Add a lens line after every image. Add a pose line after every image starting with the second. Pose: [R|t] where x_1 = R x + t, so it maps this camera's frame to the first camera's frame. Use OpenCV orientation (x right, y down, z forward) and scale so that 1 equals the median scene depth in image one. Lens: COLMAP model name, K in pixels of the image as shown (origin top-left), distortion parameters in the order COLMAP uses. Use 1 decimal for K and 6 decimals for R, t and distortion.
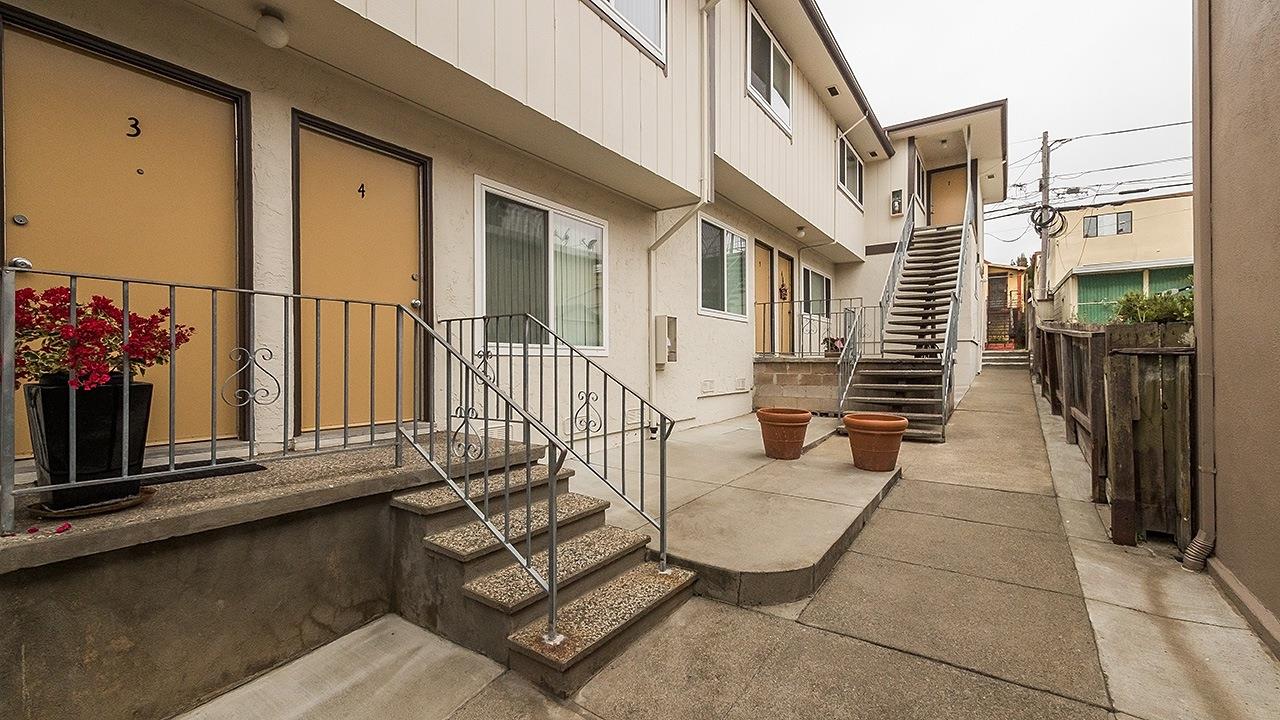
lens RADIAL K [[514.6, 0, 640.0], [0, 514.6, 360.0], [0, 0, 1]] dist [0.000833, 0.000216]
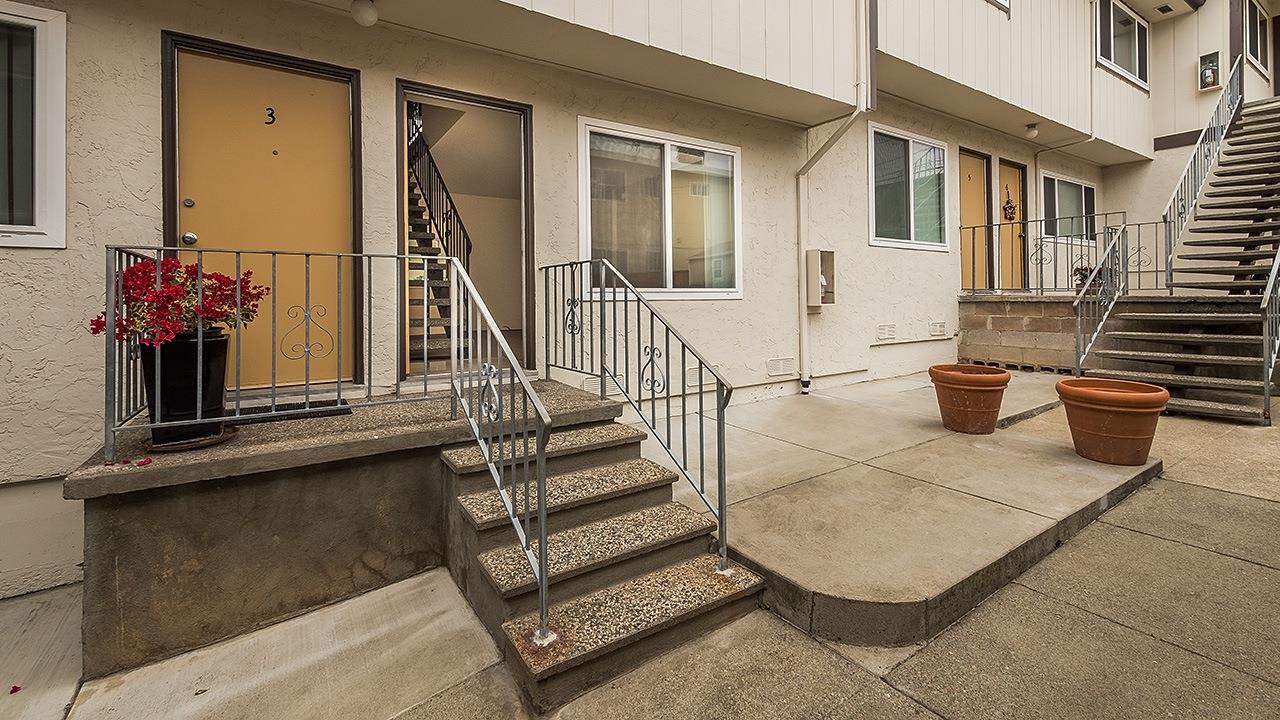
lens RADIAL K [[537.2, 0, 642.1], [0, 537.2, 292.3], [0, 0, 1]] dist [0.005148, 0.000479]
pose [[0.930549, -0.011557, -0.365984, 0.234312], [0.009277, 0.999925, -0.007990, -0.025919], [0.366049, 0.004040, 0.930587, 0.147150]]
